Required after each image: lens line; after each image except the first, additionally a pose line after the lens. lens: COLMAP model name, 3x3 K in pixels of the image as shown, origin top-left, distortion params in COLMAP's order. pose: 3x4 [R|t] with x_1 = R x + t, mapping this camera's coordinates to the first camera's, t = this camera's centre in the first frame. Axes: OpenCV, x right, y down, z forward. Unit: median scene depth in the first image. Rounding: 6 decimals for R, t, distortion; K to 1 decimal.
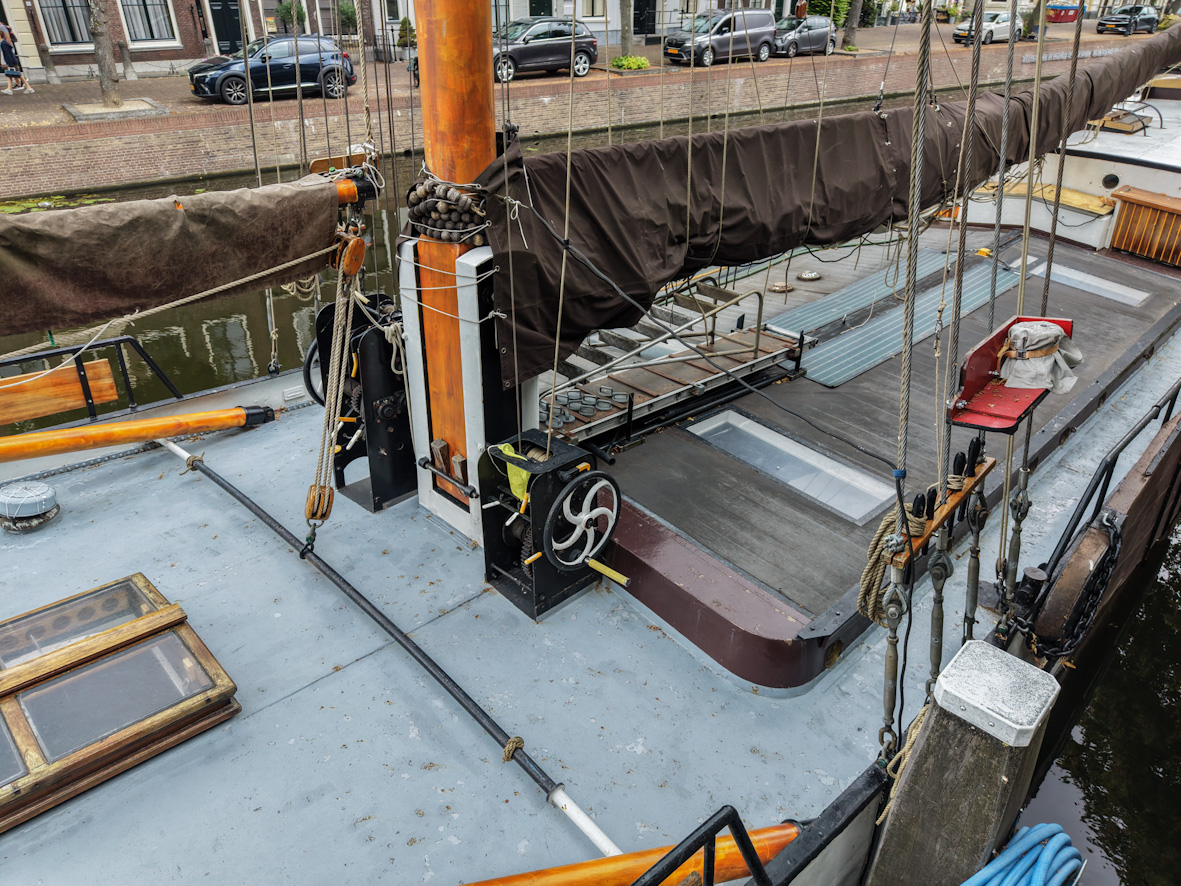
lens RADIAL K [[794.6, 0, 590.5], [0, 794.6, 443.0], [0, 0, 1]] dist [0.004908, -0.005183]
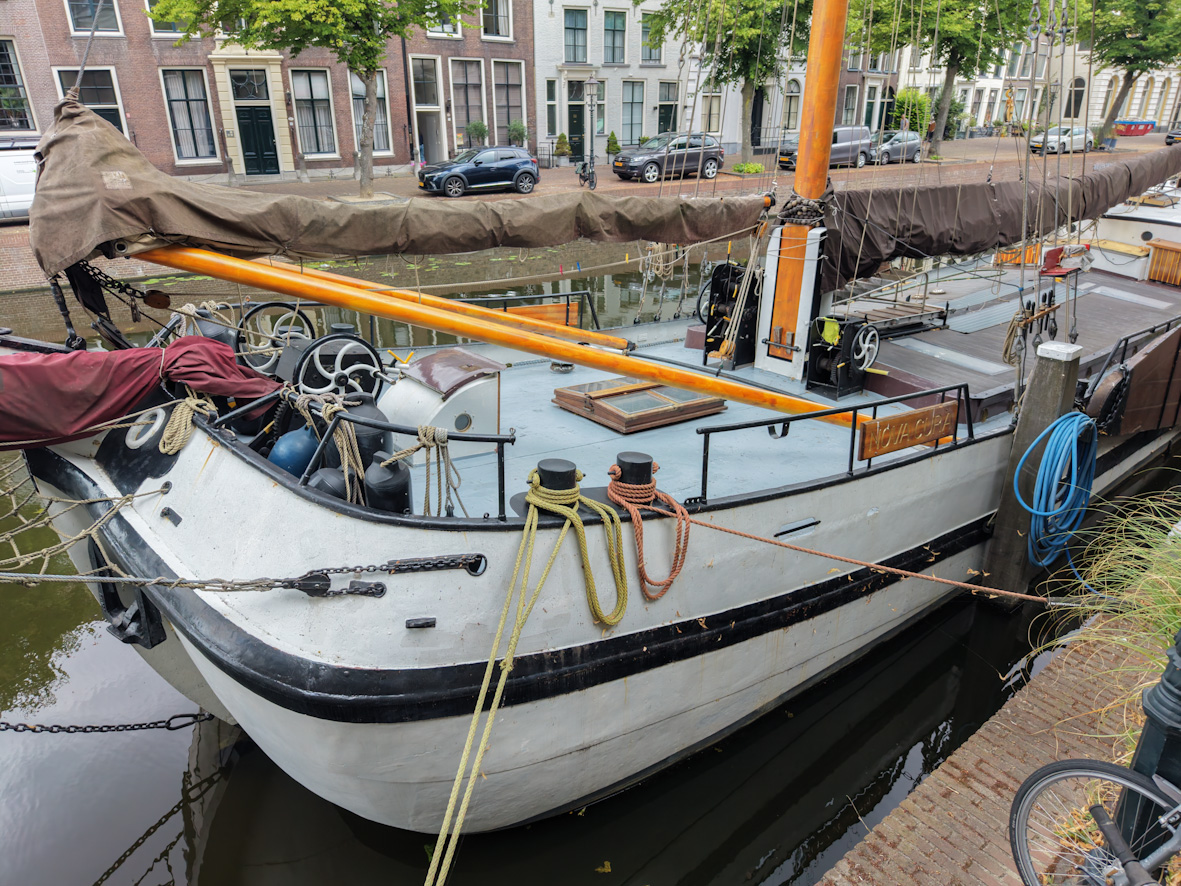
lens RADIAL K [[794.6, 0, 590.5], [0, 794.6, 443.0], [0, 0, 1]] dist [0.004908, -0.005183]
pose [[0.995983, 0.029533, -0.084534, -0.111063], [-0.039448, 0.992212, -0.118147, 0.125814], [0.080386, 0.121007, 0.989391, -0.232811]]
